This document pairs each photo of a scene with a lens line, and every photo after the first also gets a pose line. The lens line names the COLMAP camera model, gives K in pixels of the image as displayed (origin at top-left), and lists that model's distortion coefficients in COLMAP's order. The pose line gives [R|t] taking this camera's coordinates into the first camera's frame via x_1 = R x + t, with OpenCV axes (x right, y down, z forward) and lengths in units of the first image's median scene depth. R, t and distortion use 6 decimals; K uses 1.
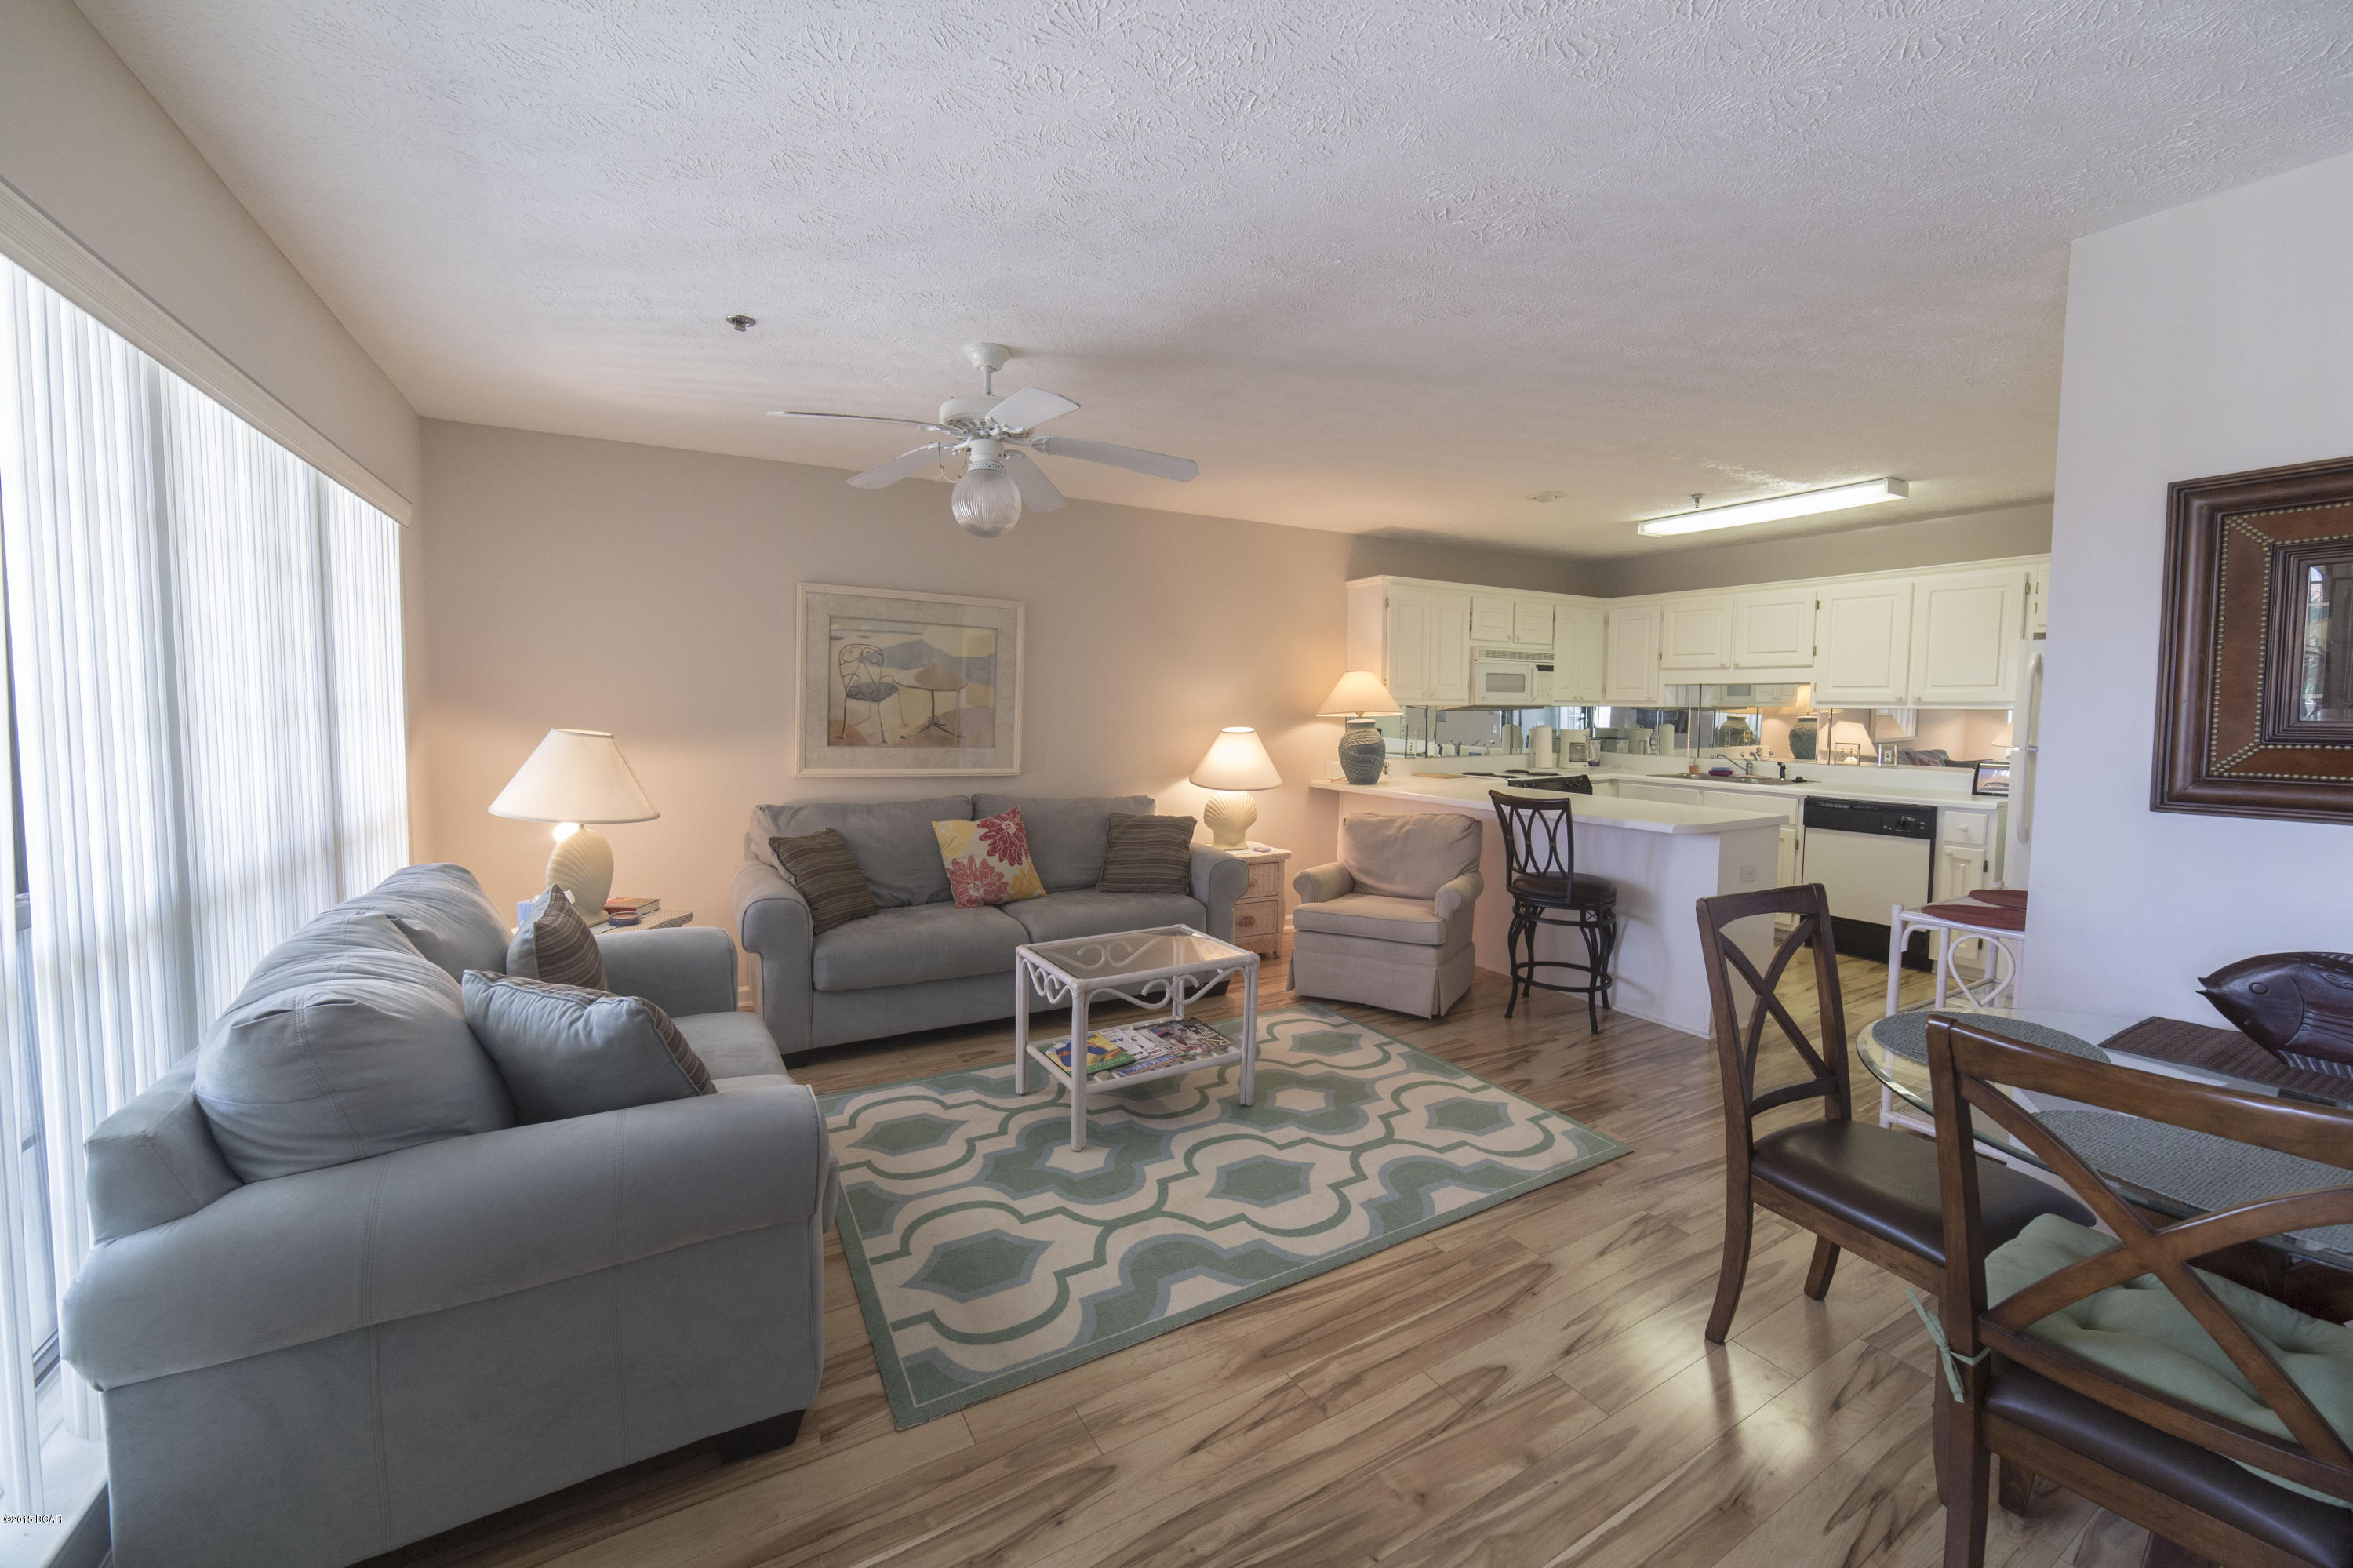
lens RADIAL K [[920.1, 0, 1188.0], [0, 920.1, 766.1], [0, 0, 1]] dist [-0.009358, 0.001495]
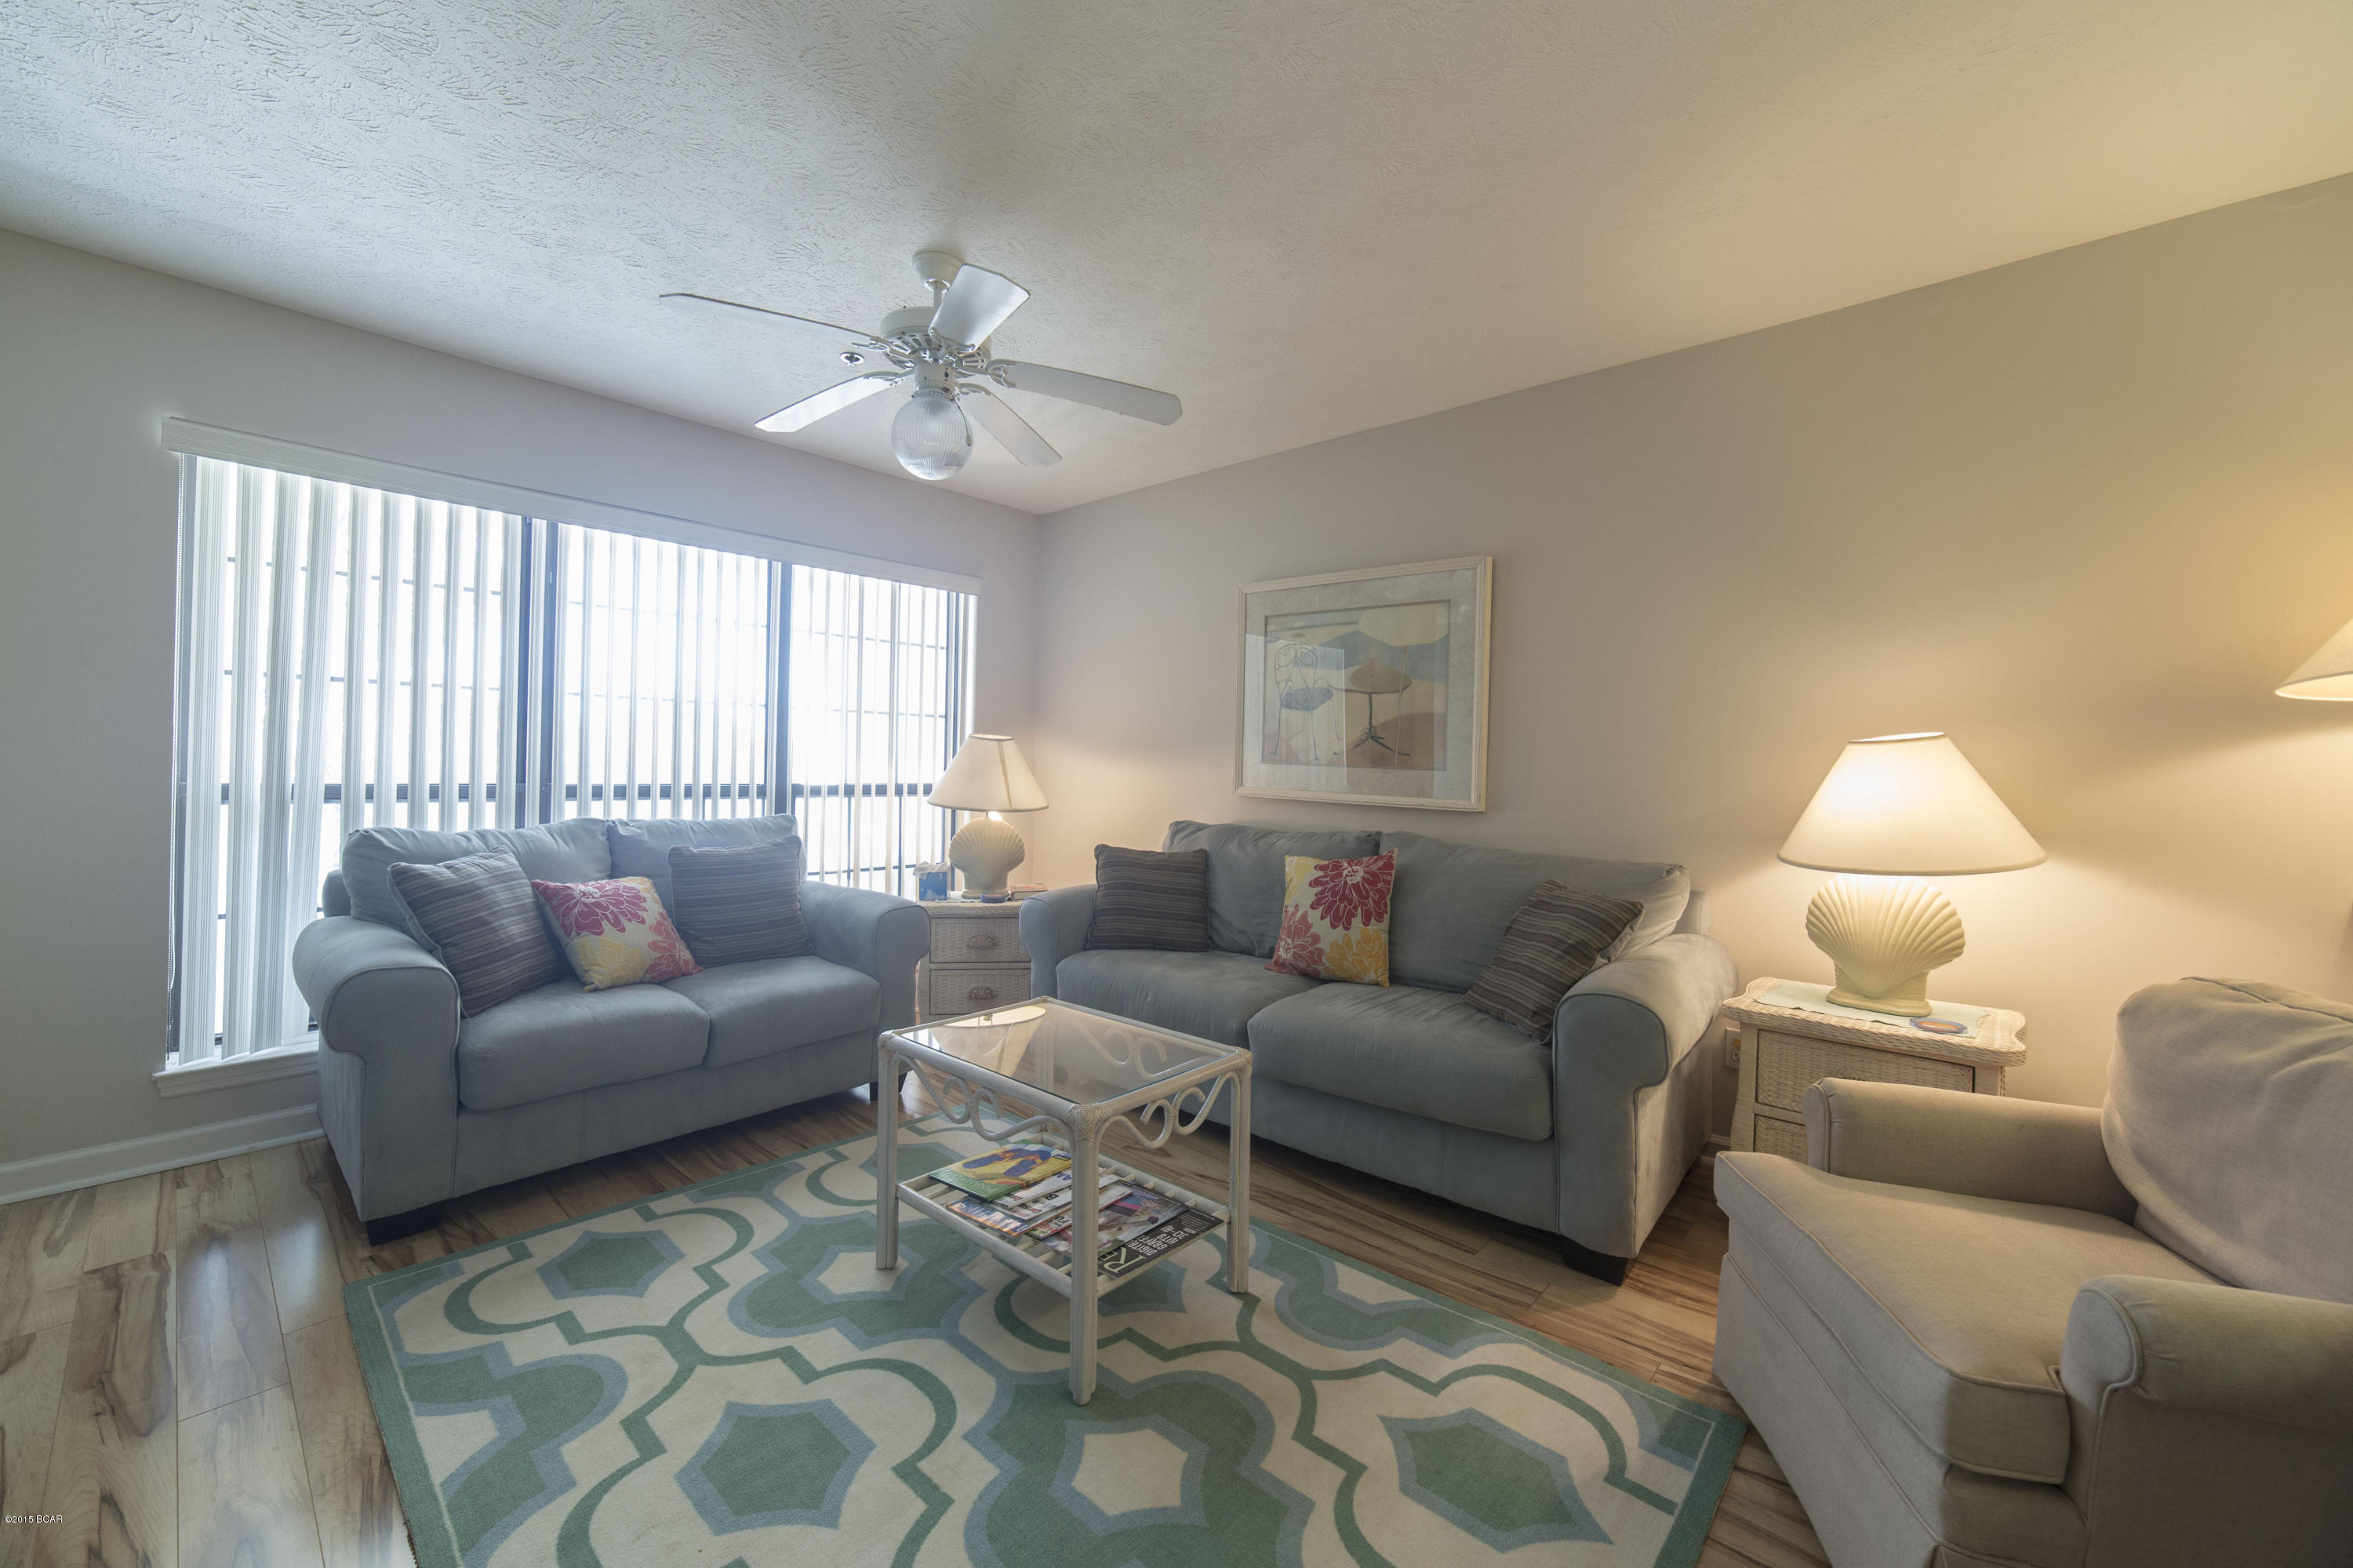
lens RADIAL K [[920.1, 0, 1163.5], [0, 920.1, 775.6], [0, 0, 1]] dist [-0.009358, 0.001495]
pose [[0.293502, -0.000439, -0.955958, 0.455862], [-0.076347, 0.996795, -0.023899, 0.020051], [0.952905, 0.079999, 0.292527, 0.685411]]
